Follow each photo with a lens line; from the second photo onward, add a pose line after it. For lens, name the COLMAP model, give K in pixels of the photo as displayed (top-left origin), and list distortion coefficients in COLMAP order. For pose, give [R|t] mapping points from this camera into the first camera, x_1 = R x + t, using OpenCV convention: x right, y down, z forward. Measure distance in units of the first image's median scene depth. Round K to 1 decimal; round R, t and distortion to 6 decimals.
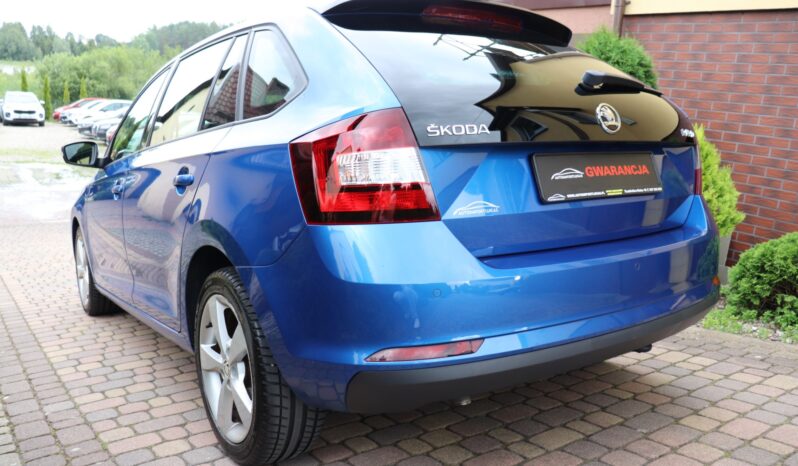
lens RADIAL K [[664.8, 0, 399.0], [0, 664.8, 233.0], [0, 0, 1]] dist [-0.185625, 0.170636]
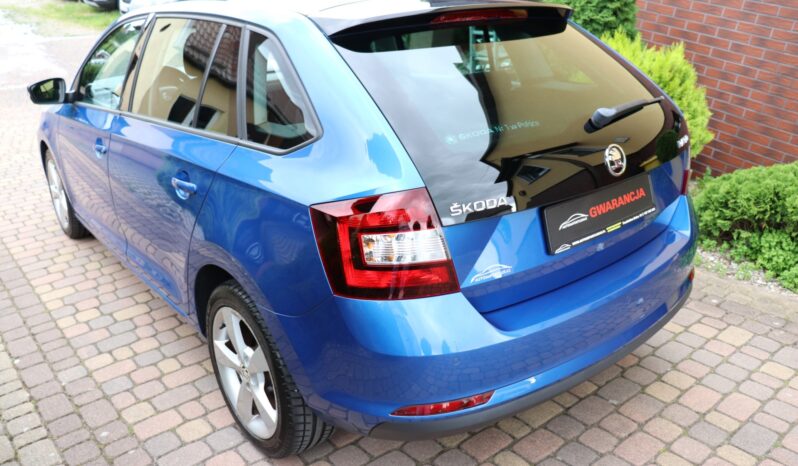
lens RADIAL K [[664.8, 0, 399.0], [0, 664.8, 233.0], [0, 0, 1]] dist [-0.185625, 0.170636]
pose [[0.997317, -0.012237, 0.072171, -0.078259], [-0.007285, 0.964442, 0.264195, -0.275163], [-0.072837, -0.264012, 0.961765, 0.002517]]
